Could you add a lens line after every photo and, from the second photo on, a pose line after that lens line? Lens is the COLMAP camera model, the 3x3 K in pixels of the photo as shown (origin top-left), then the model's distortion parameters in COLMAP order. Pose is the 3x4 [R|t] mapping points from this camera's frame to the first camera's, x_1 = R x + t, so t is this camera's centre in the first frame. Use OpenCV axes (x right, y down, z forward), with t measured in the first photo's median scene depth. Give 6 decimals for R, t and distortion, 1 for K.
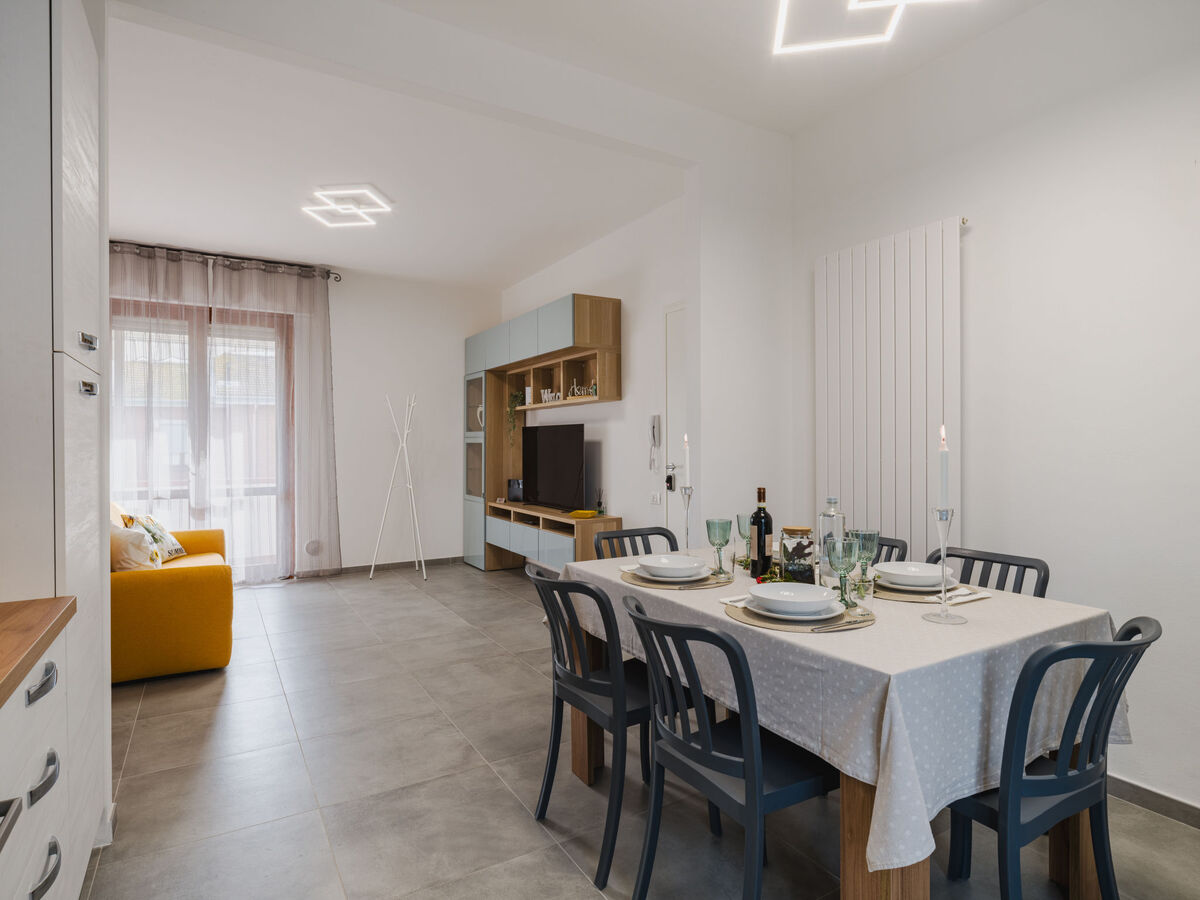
lens RADIAL K [[659.3, 0, 599.4], [0, 659.3, 455.6], [0, 0, 1]] dist [-0.012696, -0.000398]
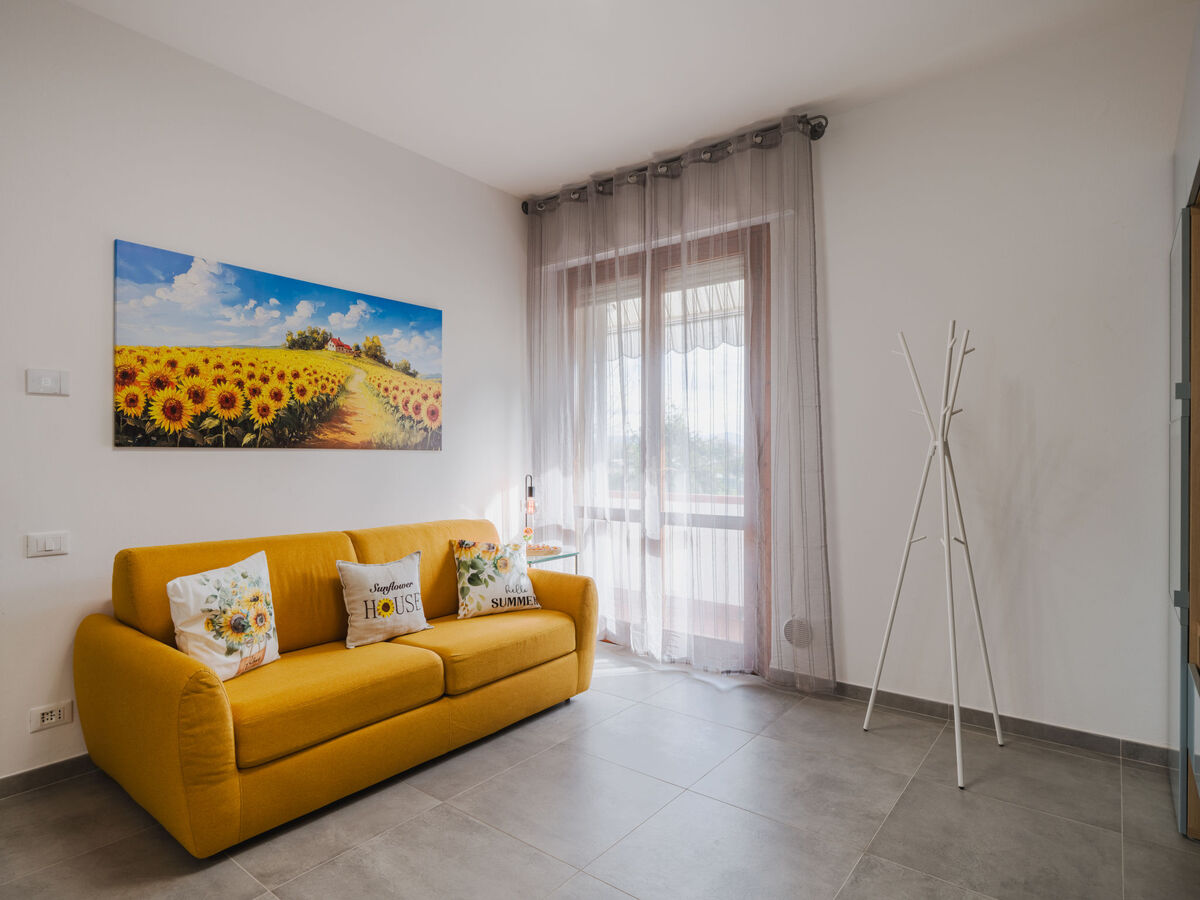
lens RADIAL K [[659.3, 0, 599.4], [0, 659.3, 455.6], [0, 0, 1]] dist [-0.012696, -0.000398]
pose [[0.362338, 0.000339, -0.932047, 0.023560], [-0.014359, 0.999883, -0.005218, -0.002840], [0.931936, 0.015274, 0.362300, 0.688940]]
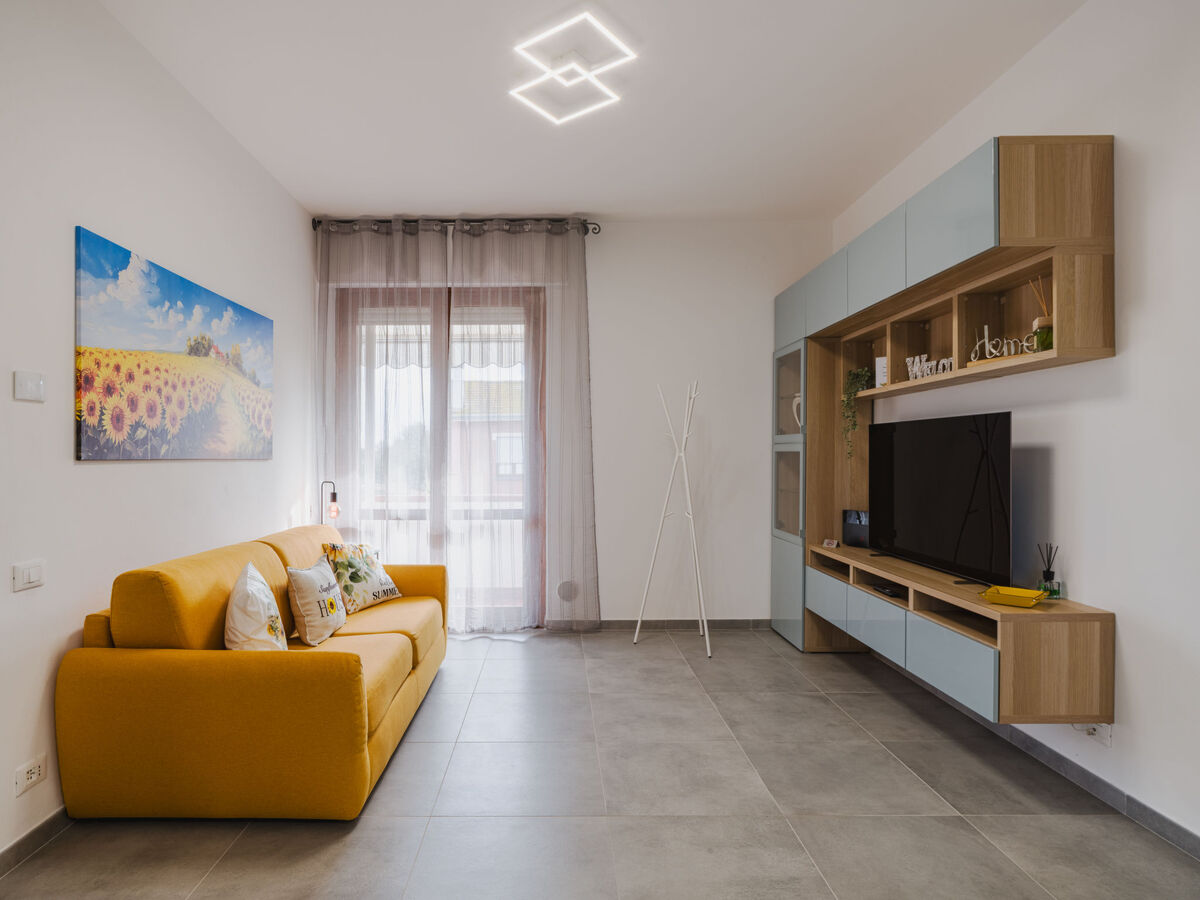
lens RADIAL K [[680.5, 0, 558.7], [0, 680.5, 461.4], [0, 0, 1]] dist [-0.003101, -0.000708]
pose [[0.866761, 0.002454, -0.498718, -0.055168], [-0.005440, 0.999975, -0.004535, -0.005521], [0.498694, 0.006644, 0.866753, 0.333701]]
